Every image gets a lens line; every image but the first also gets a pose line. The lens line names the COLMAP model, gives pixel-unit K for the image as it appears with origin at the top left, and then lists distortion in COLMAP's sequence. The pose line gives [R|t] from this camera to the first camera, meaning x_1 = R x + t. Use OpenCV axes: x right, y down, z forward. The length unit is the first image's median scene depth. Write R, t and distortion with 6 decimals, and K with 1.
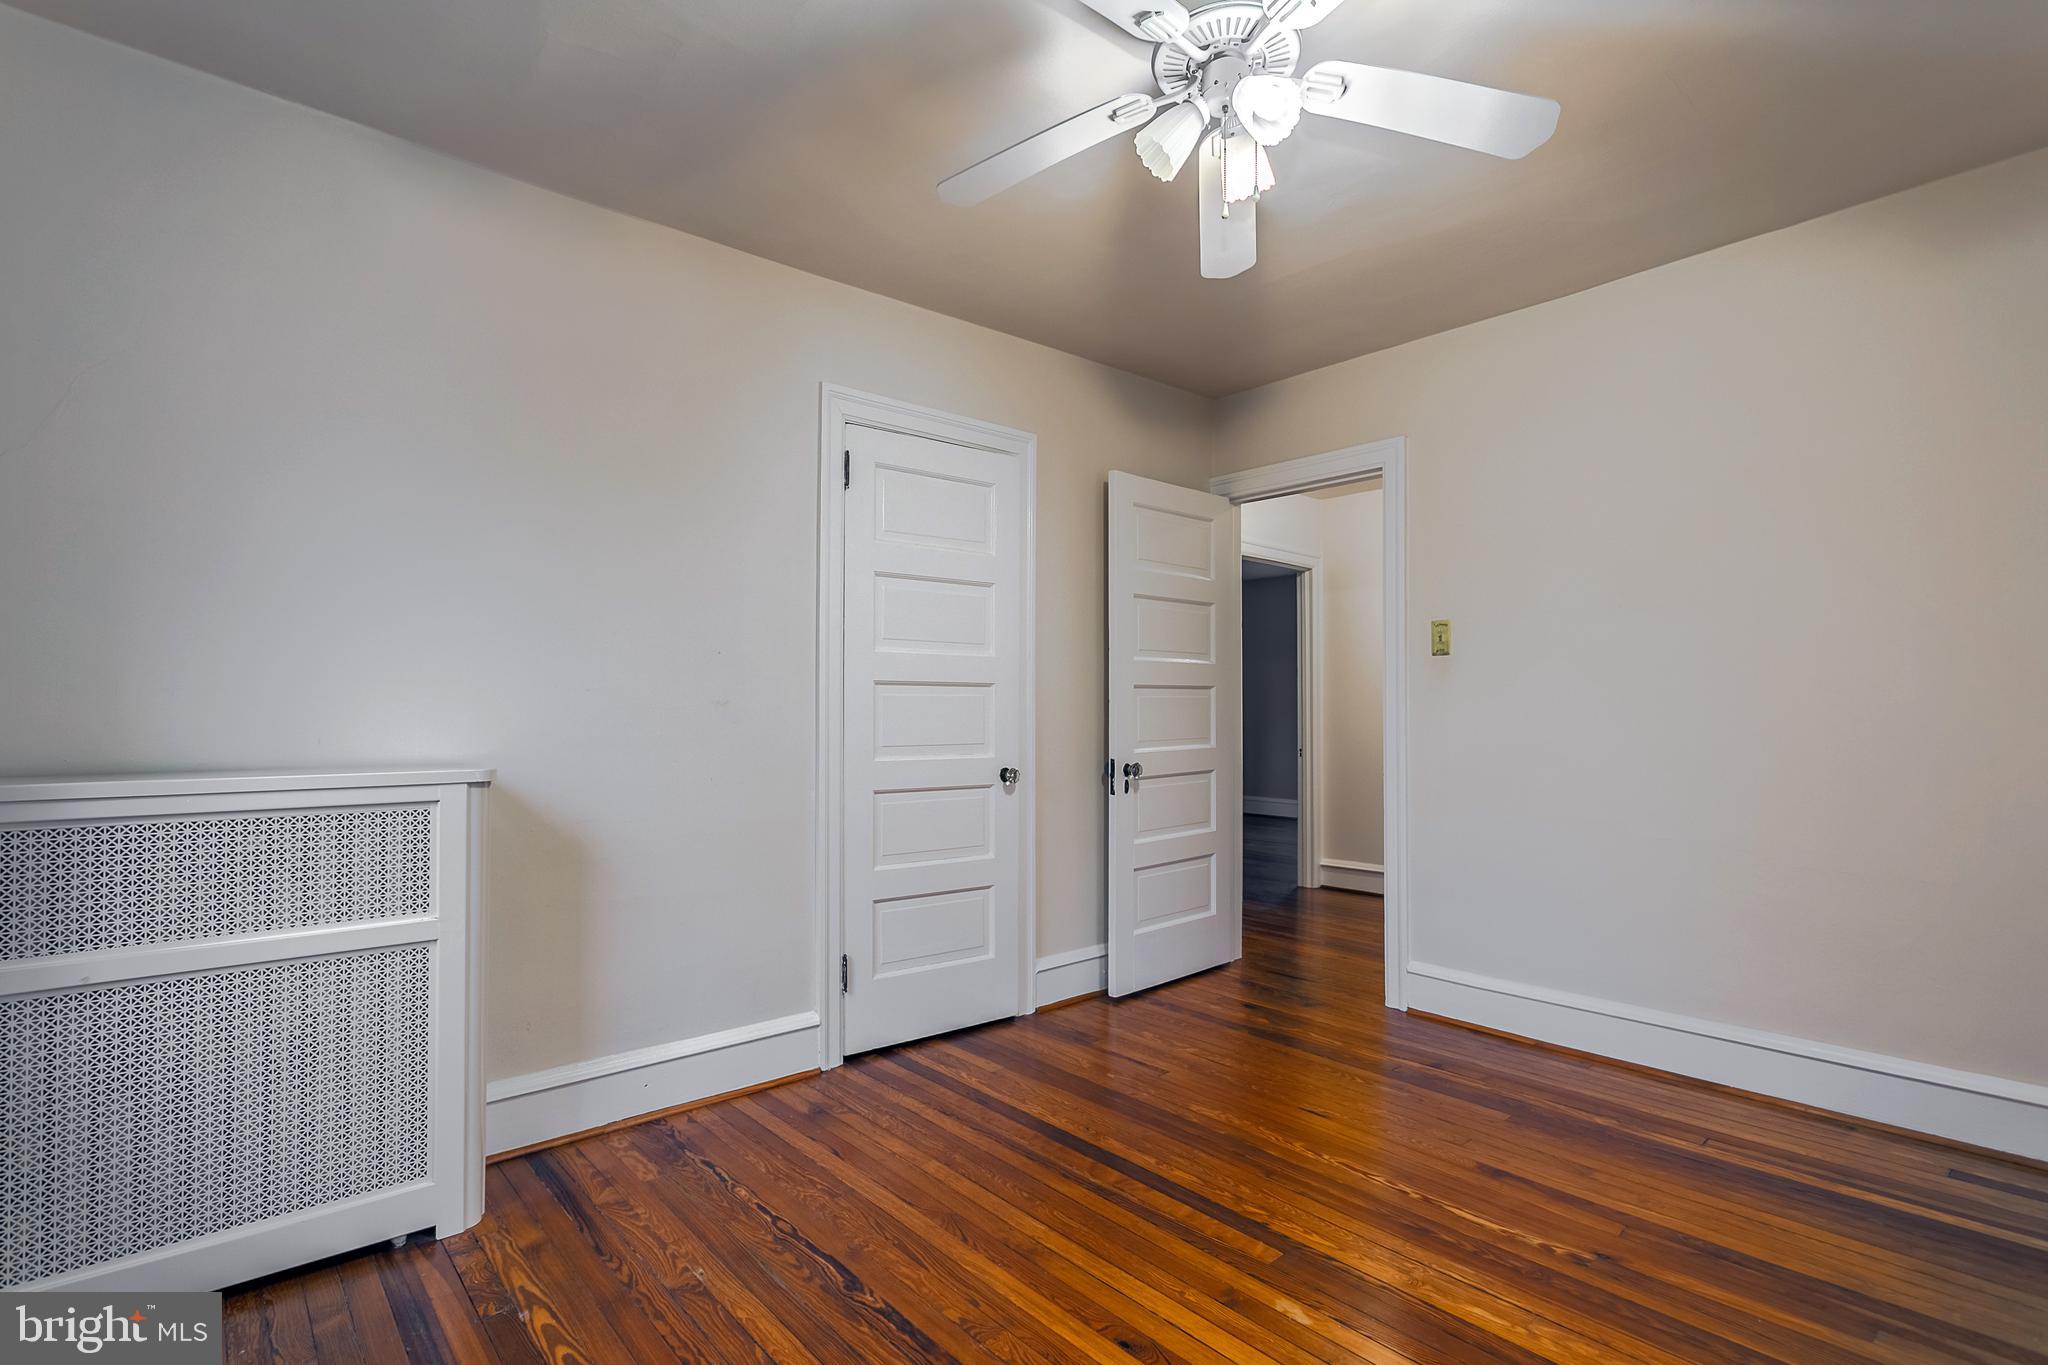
lens RADIAL K [[971.5, 0, 1024.8], [0, 971.5, 691.4], [0, 0, 1]] dist [-0.000201, 0.002878]
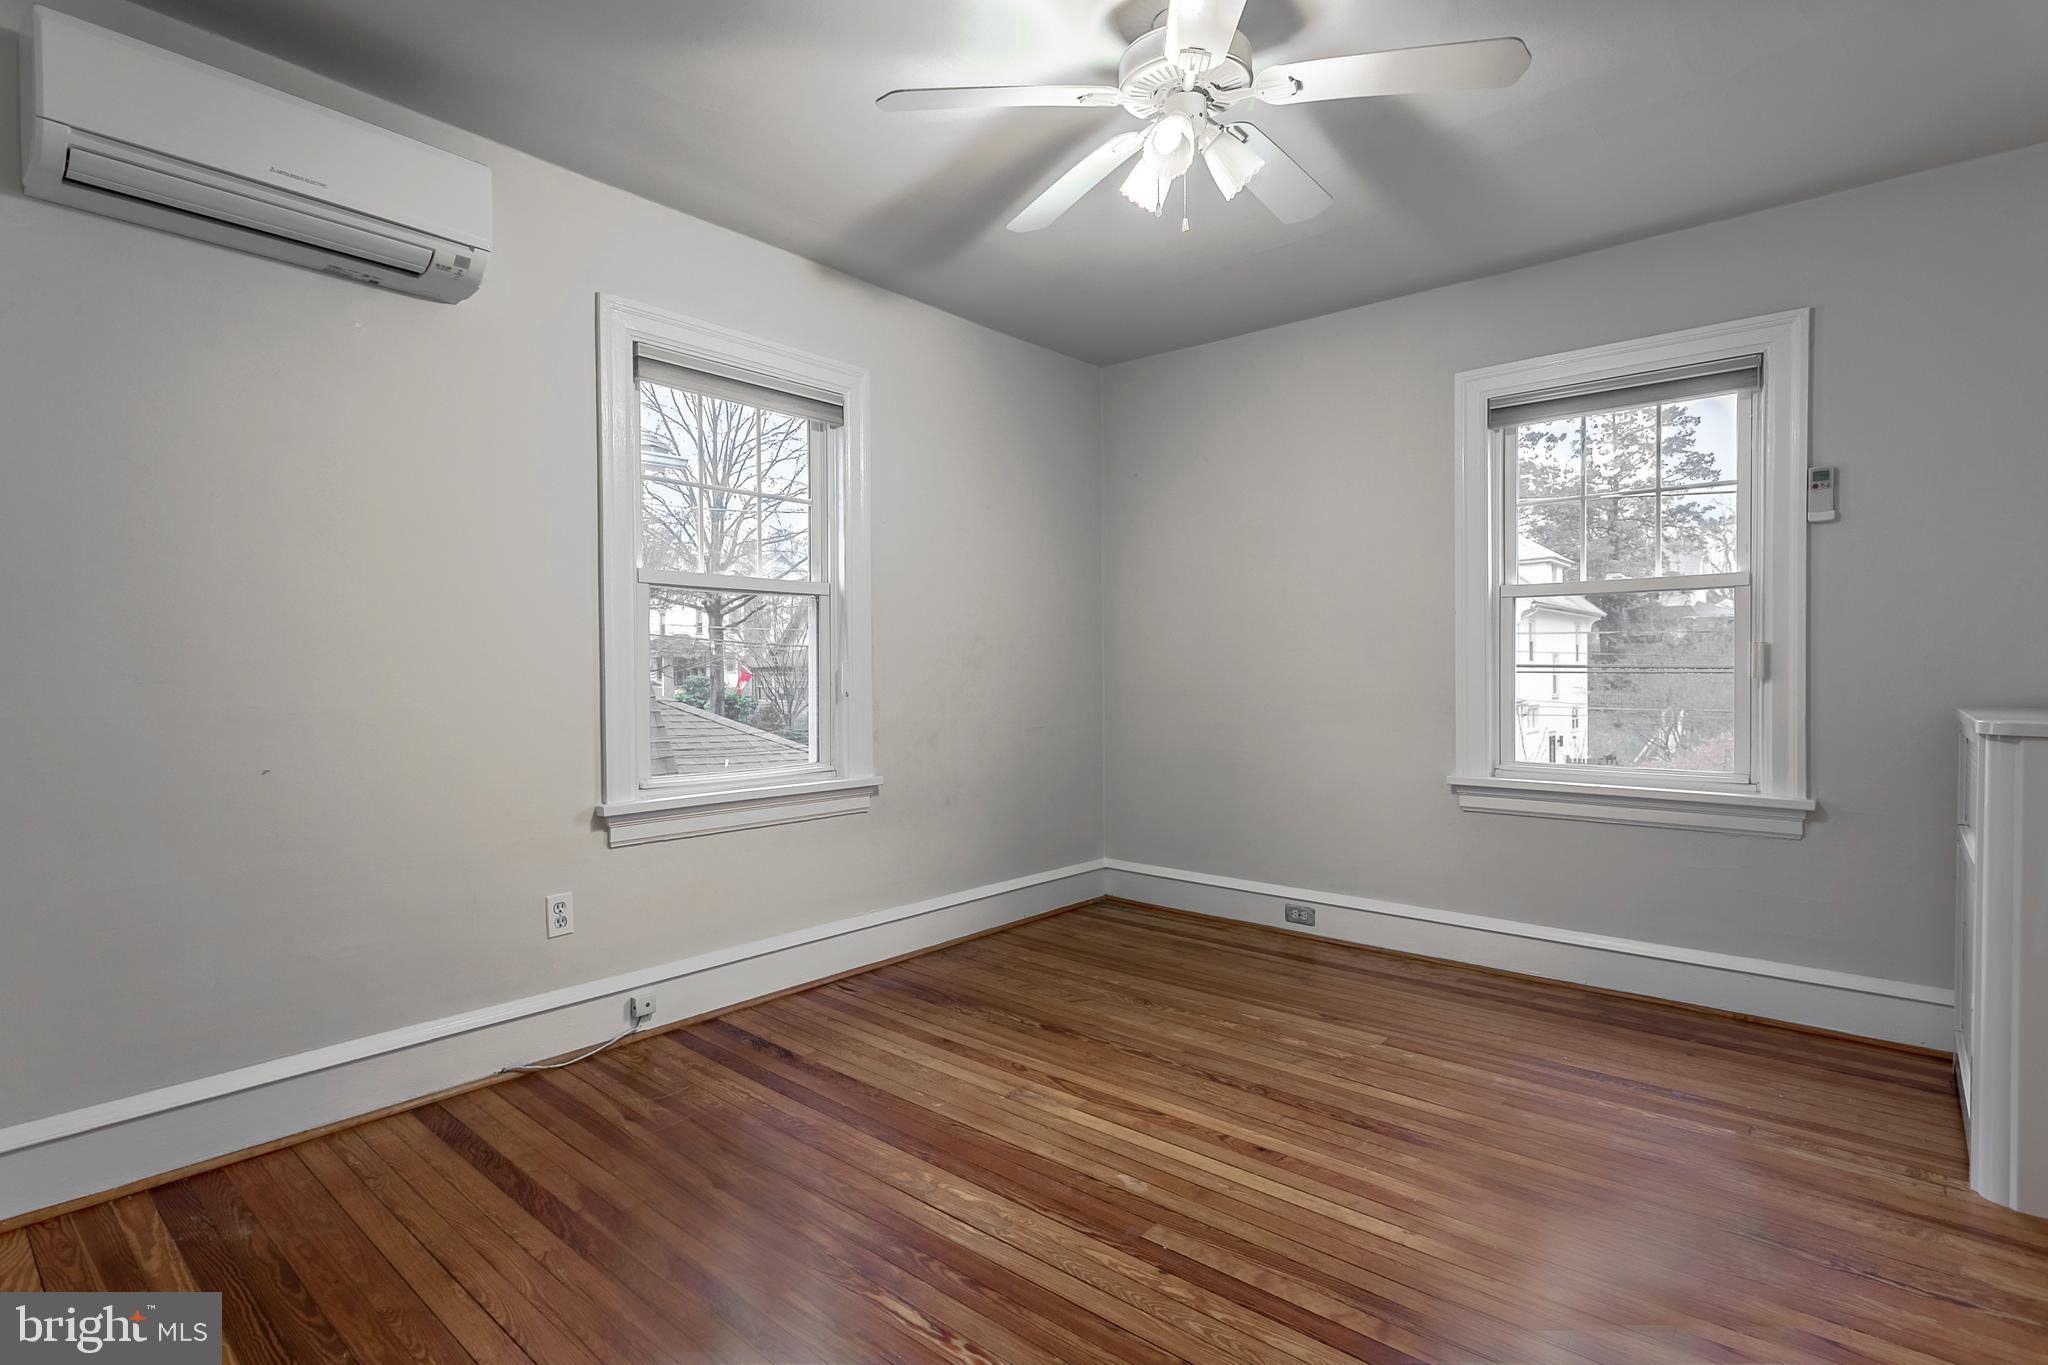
lens RADIAL K [[971.5, 0, 1012.9], [0, 971.5, 674.4], [0, 0, 1]] dist [-0.000201, 0.002878]
pose [[-0.990350, 0.003279, -0.138549, 0.513204], [0.004608, 0.999946, -0.009269, 0.051981], [0.138511, -0.009818, -0.990312, 1.900686]]
